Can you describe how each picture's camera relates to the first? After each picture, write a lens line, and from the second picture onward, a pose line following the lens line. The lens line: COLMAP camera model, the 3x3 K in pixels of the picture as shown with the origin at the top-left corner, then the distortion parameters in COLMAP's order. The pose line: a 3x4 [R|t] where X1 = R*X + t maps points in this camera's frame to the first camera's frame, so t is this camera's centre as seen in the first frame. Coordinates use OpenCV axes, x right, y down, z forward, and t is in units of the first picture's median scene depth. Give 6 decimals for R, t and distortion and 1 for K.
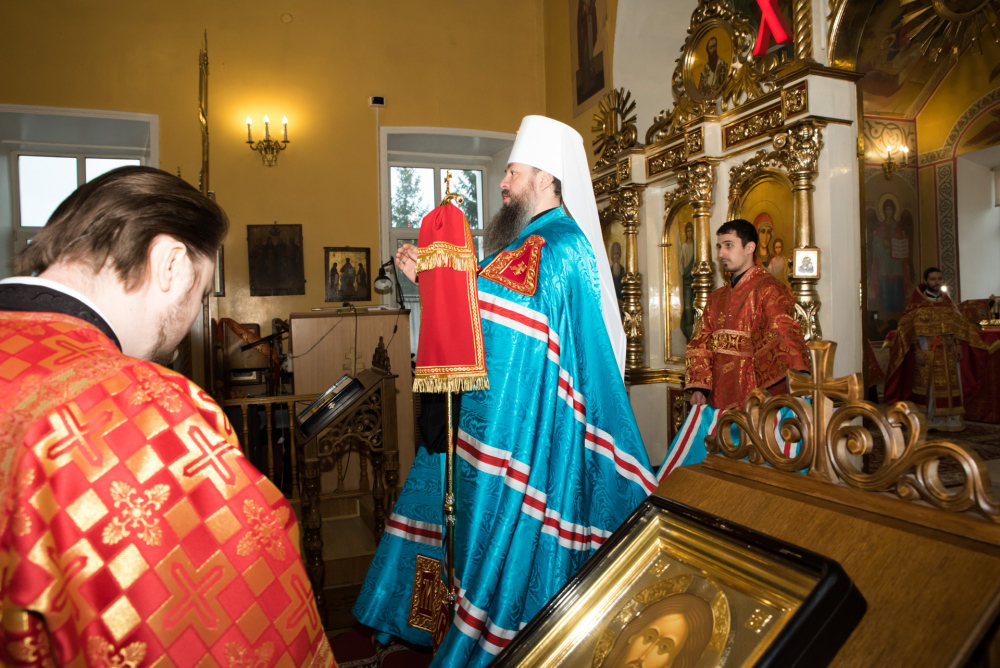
lens RADIAL K [[675.6, 0, 500.0], [0, 675.6, 334.0], [0, 0, 1]] dist [-0.140695, 0.099604]
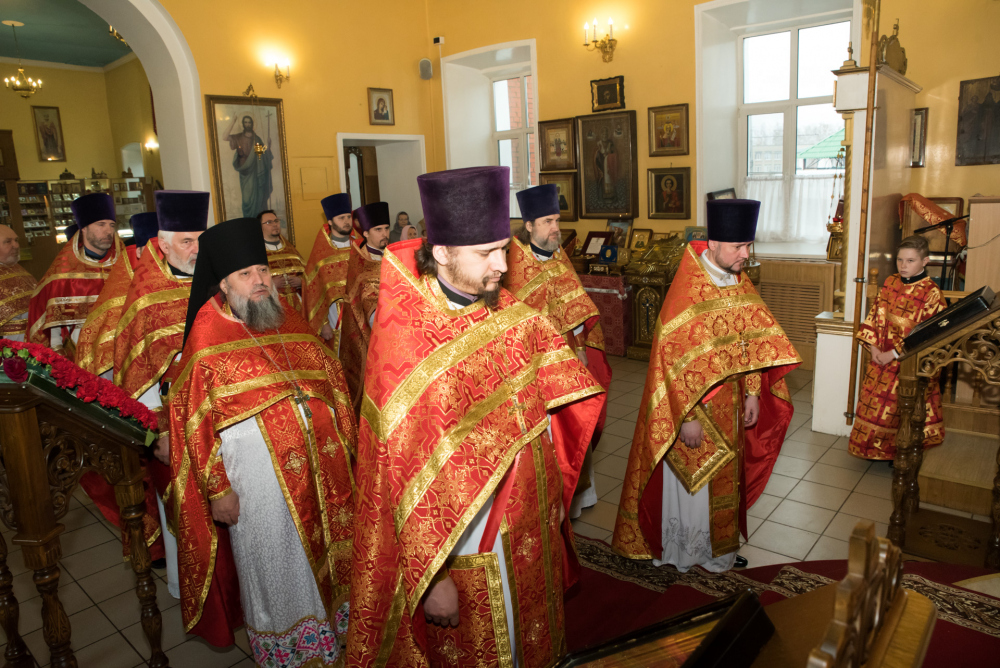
lens RADIAL K [[675.6, 0, 500.0], [0, 675.6, 334.0], [0, 0, 1]] dist [-0.140695, 0.099604]
pose [[0.475729, 0.196071, -0.857460, 0.150655], [0.017460, 0.972542, 0.232073, -0.064425], [0.879419, -0.125375, 0.459243, 0.059475]]
